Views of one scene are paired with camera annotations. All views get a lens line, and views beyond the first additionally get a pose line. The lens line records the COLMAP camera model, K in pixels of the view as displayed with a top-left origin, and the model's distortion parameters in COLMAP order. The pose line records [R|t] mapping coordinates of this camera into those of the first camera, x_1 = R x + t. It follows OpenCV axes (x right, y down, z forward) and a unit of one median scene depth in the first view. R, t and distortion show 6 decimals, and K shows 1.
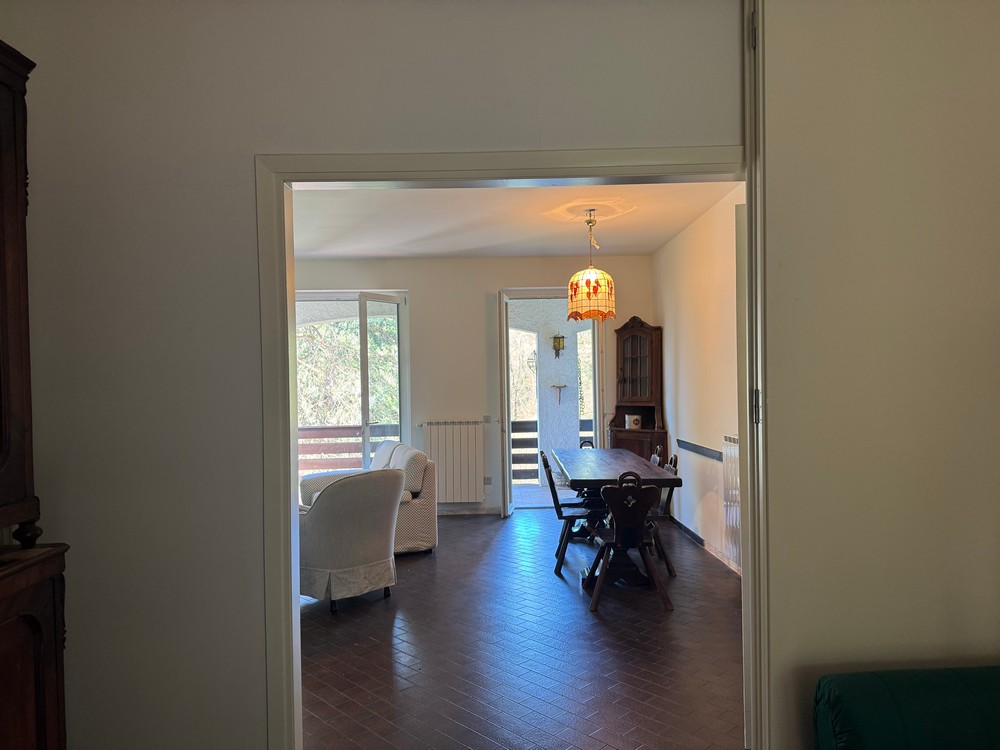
lens RADIAL K [[706.9, 0, 500.0], [0, 706.9, 375.0], [0, 0, 1]] dist [0.038046, -0.039981]
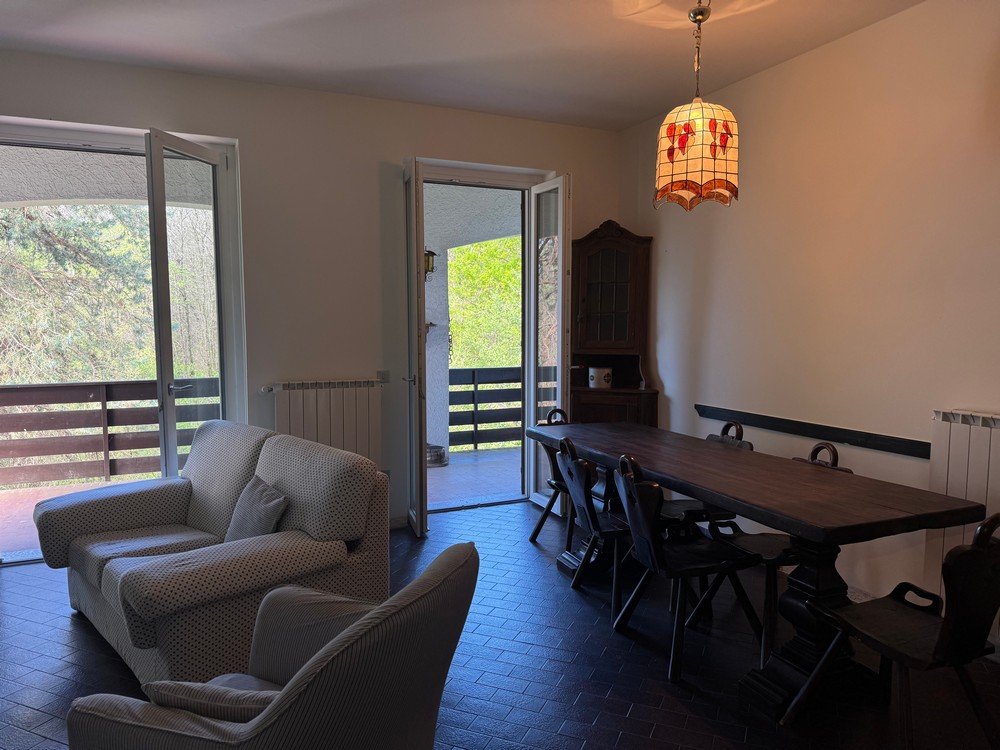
lens RADIAL K [[706.9, 0, 500.0], [0, 706.9, 375.0], [0, 0, 1]] dist [0.038046, -0.039981]
pose [[0.912643, -0.014826, 0.408489, -0.178007], [-0.019874, 0.996551, 0.080572, 0.010965], [-0.408274, -0.081652, 0.909200, 0.427433]]
